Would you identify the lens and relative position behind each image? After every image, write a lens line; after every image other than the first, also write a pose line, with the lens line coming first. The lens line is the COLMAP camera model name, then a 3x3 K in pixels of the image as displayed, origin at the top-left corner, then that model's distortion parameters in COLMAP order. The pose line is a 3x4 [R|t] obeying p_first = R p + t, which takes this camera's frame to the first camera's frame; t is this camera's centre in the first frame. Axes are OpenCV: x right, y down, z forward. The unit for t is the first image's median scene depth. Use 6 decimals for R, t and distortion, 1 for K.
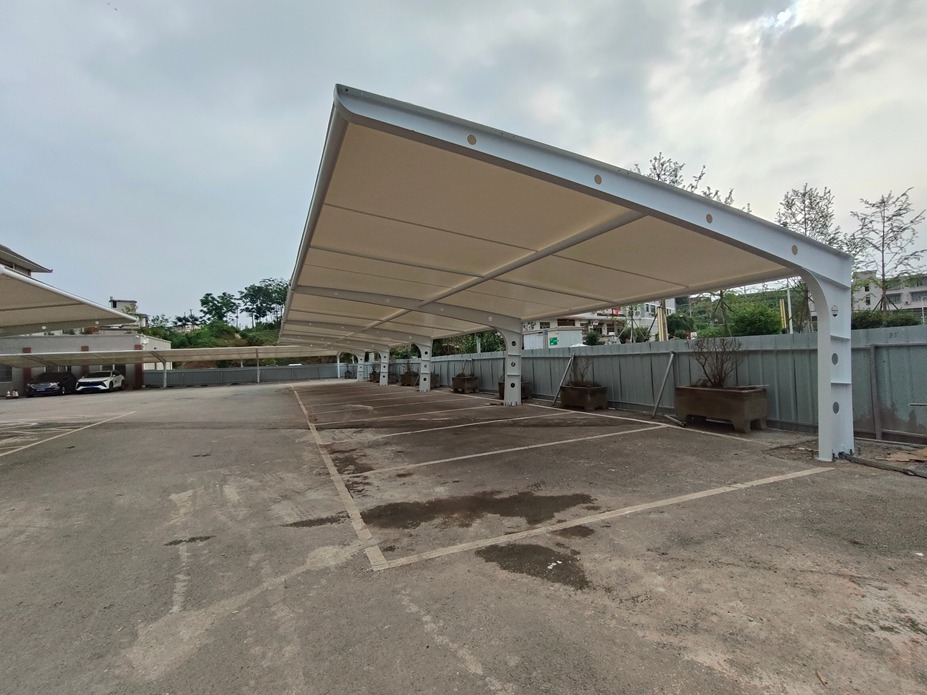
lens RADIAL K [[428.9, 0, 462.2], [0, 428.9, 349.9], [0, 0, 1]] dist [0.004365, 0.000585]
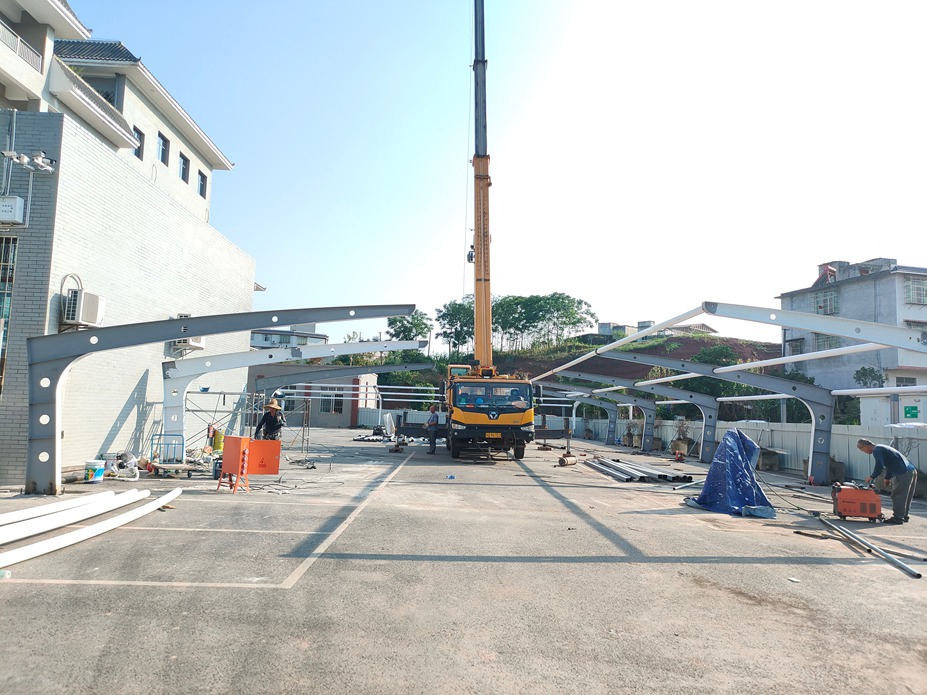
lens RADIAL K [[675.0, 0, 464.6], [0, 675.0, 342.4], [0, 0, 1]] dist [0.050253, -0.037162]
pose [[0.918288, 0.037949, -0.394090, -0.002941], [-0.069872, 0.995306, -0.066968, -0.008581], [0.389698, 0.089032, 0.916629, -0.231328]]
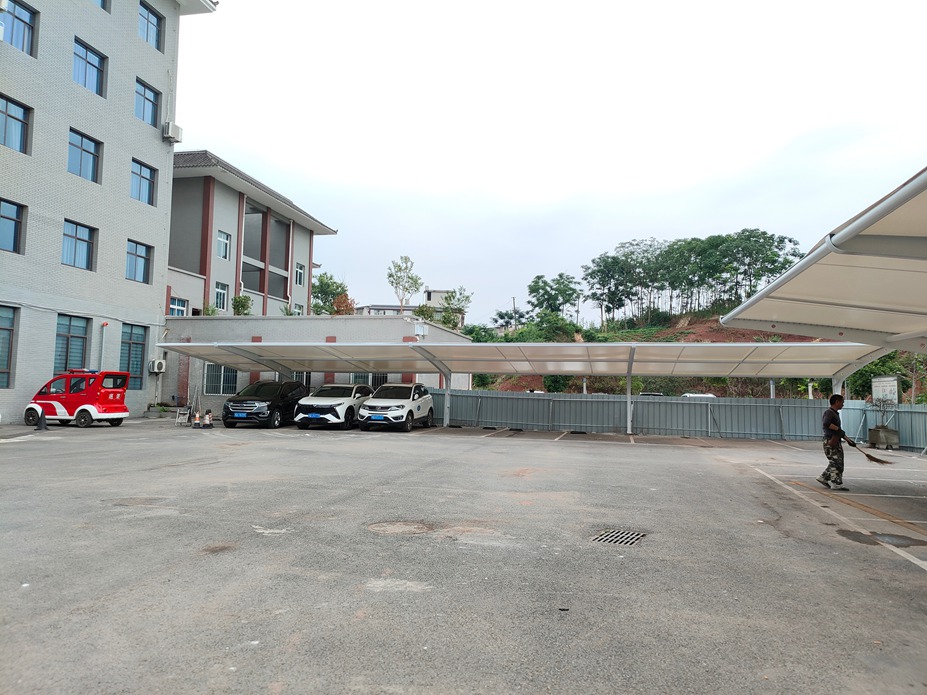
lens RADIAL K [[675.0, 0, 468.9], [0, 675.0, 337.6], [0, 0, 1]] dist [0.050253, -0.037162]
pose [[0.803799, 0.013178, -0.594755, -0.265602], [-0.043333, 0.998396, -0.036441, 0.017849], [0.593320, 0.055063, 0.803081, 0.476943]]
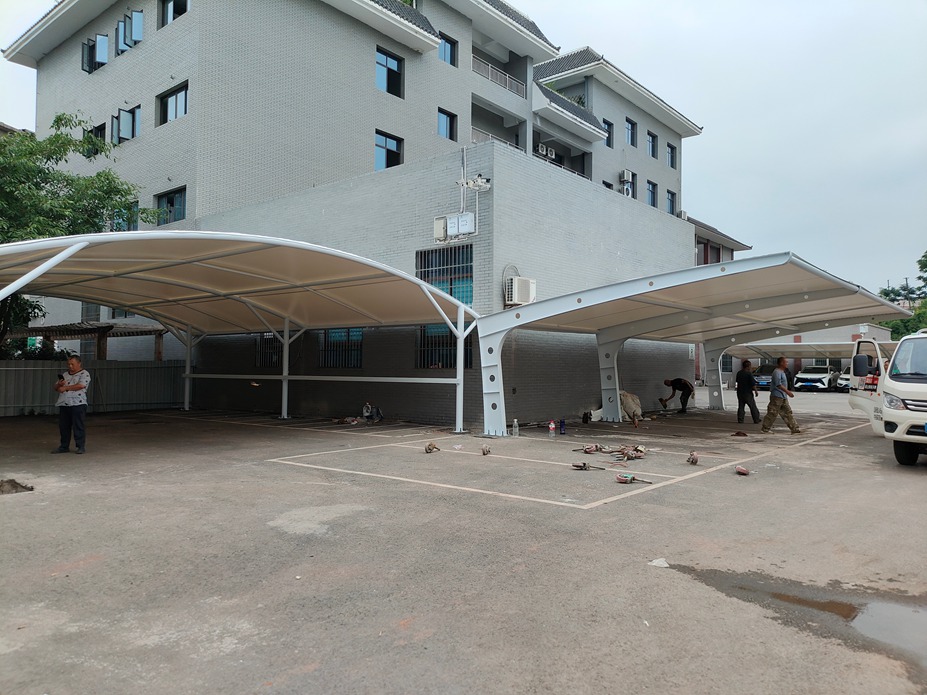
lens RADIAL K [[675.0, 0, 461.4], [0, 675.0, 342.1], [0, 0, 1]] dist [0.050253, -0.037162]
pose [[0.433384, 0.016939, -0.901050, 0.058965], [-0.010770, 0.999849, 0.013617, -0.008411], [0.901145, 0.003803, 0.433501, -0.209523]]
